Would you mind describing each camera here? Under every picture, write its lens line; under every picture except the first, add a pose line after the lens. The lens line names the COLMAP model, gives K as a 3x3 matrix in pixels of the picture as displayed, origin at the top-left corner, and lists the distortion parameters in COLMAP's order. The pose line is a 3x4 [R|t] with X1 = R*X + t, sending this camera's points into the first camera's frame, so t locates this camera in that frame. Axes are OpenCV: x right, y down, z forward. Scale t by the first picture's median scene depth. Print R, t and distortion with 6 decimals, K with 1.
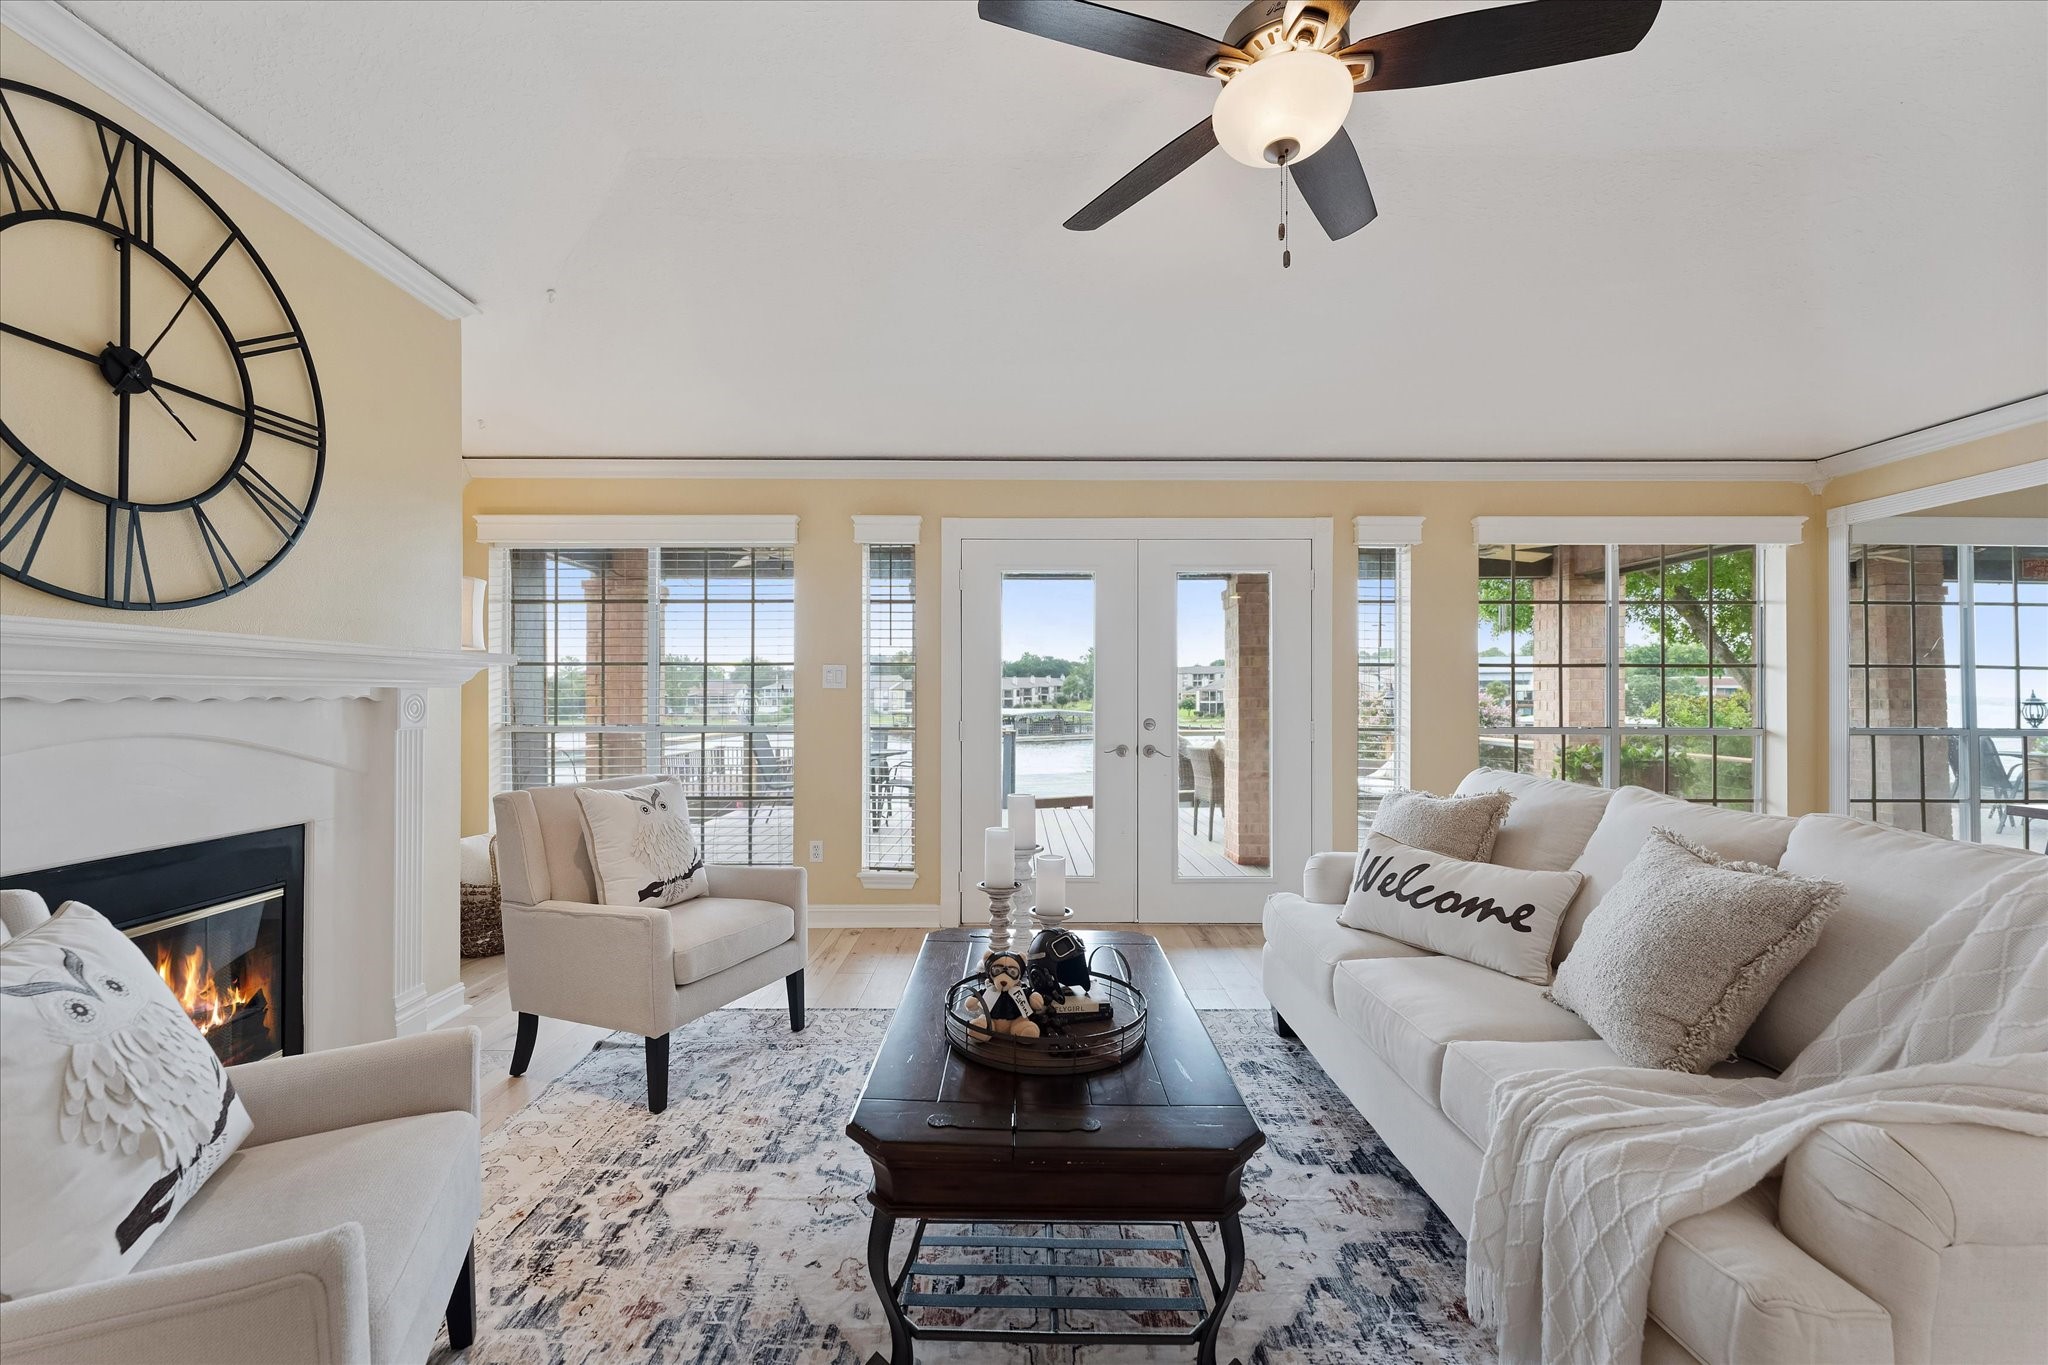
lens RADIAL K [[819.5, 0, 1017.1], [0, 819.5, 690.6], [0, 0, 1]] dist [-0.001193, -0.000123]
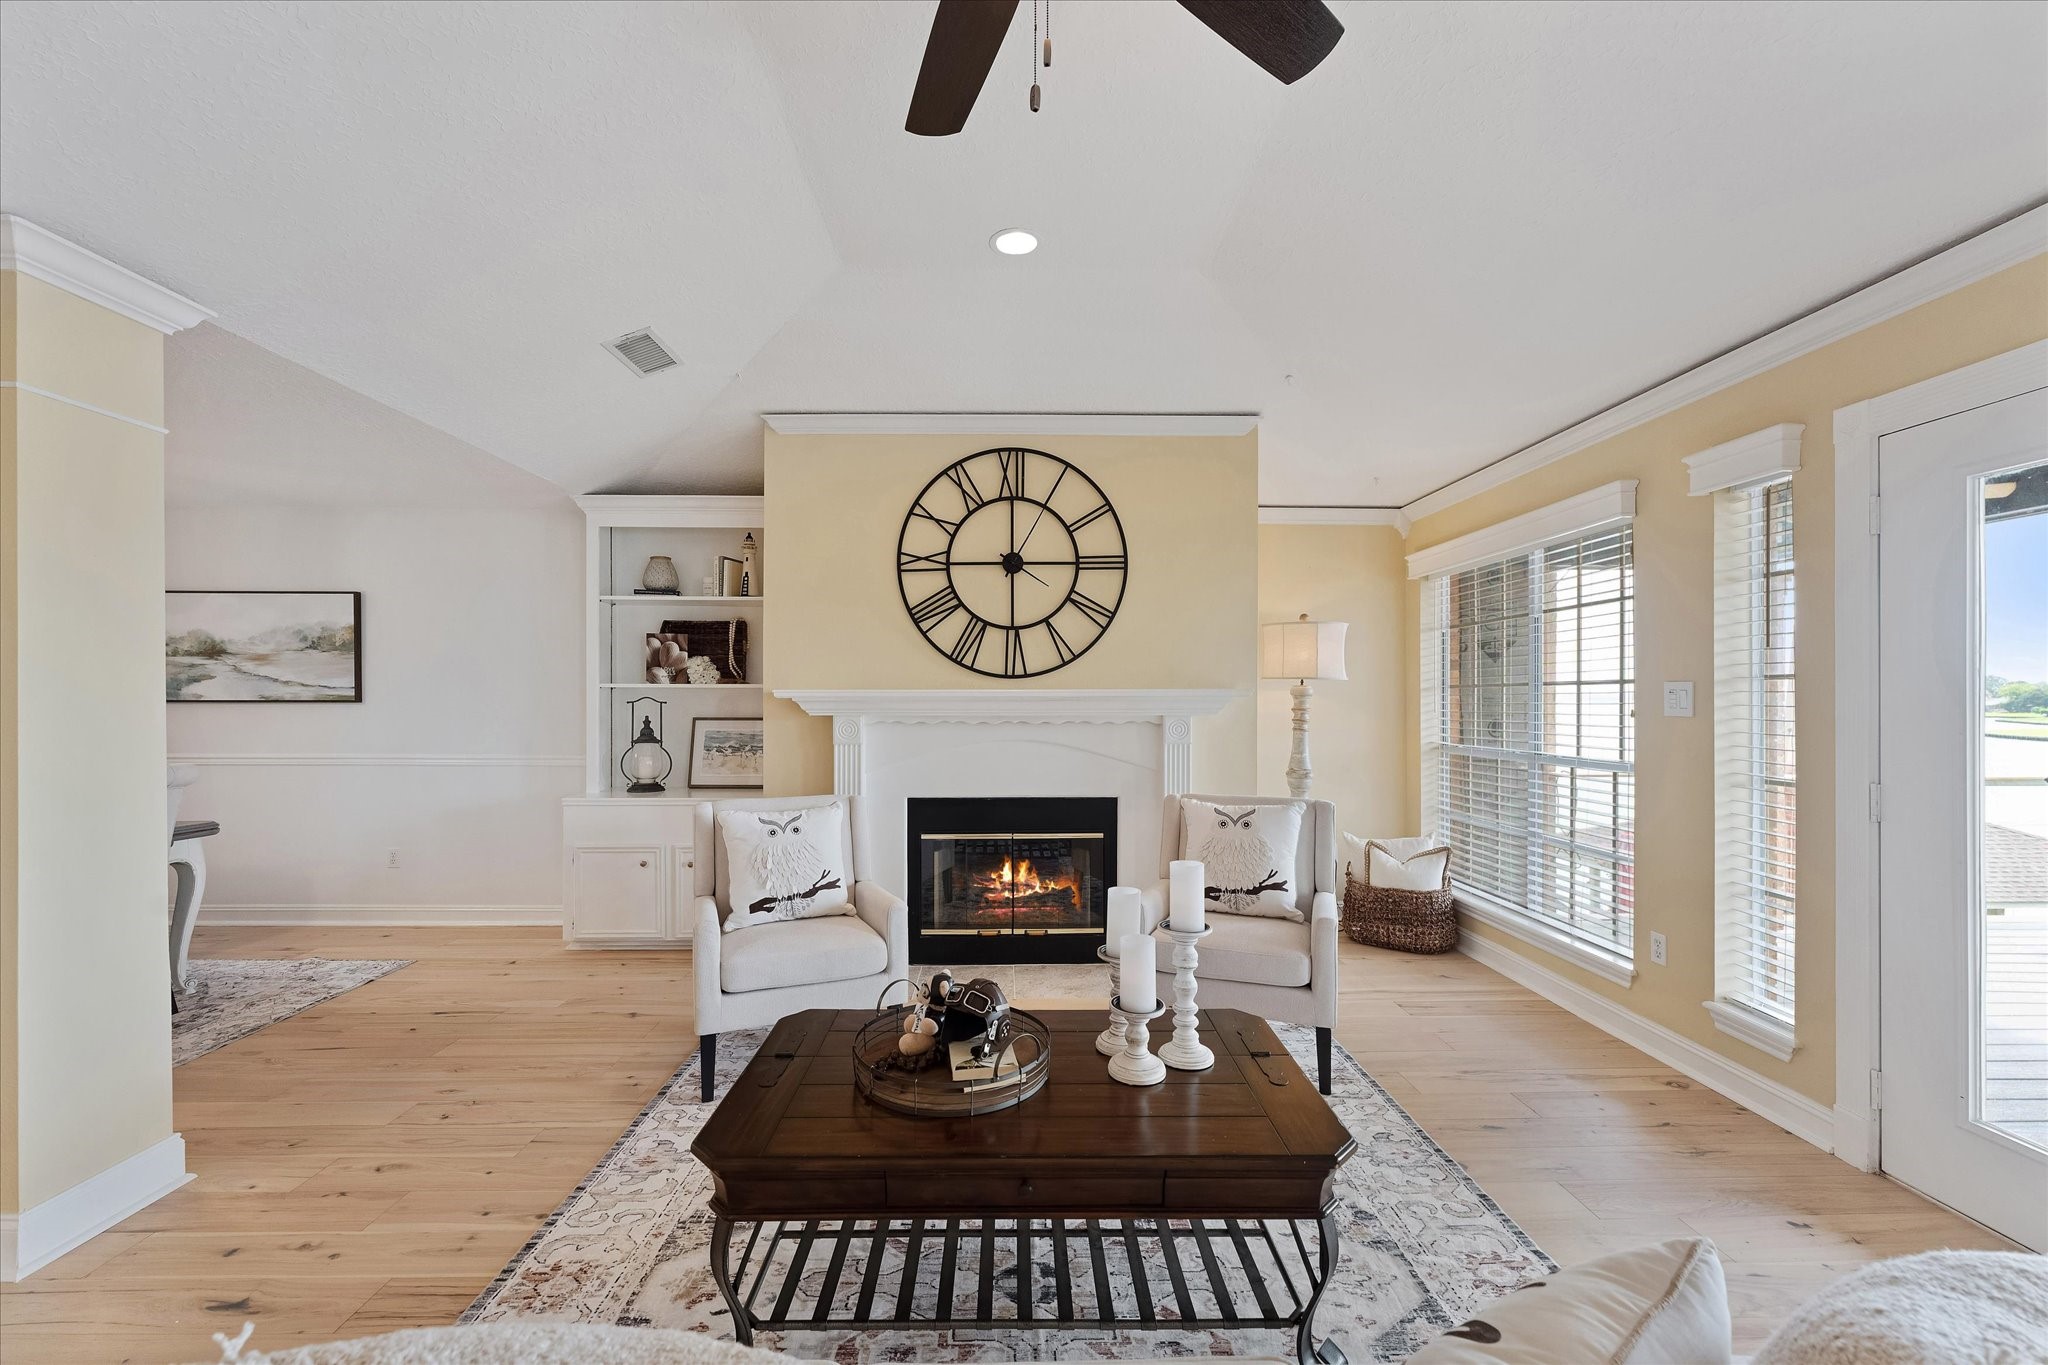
lens RADIAL K [[819.5, 0, 1023.2], [0, 819.5, 697.4], [0, 0, 1]] dist [-0.001193, -0.000123]
pose [[0.028039, -0.003647, -0.999600, 0.868277], [0.007125, 0.999969, -0.003449, -0.040347], [0.999581, -0.007025, 0.028064, 0.857576]]
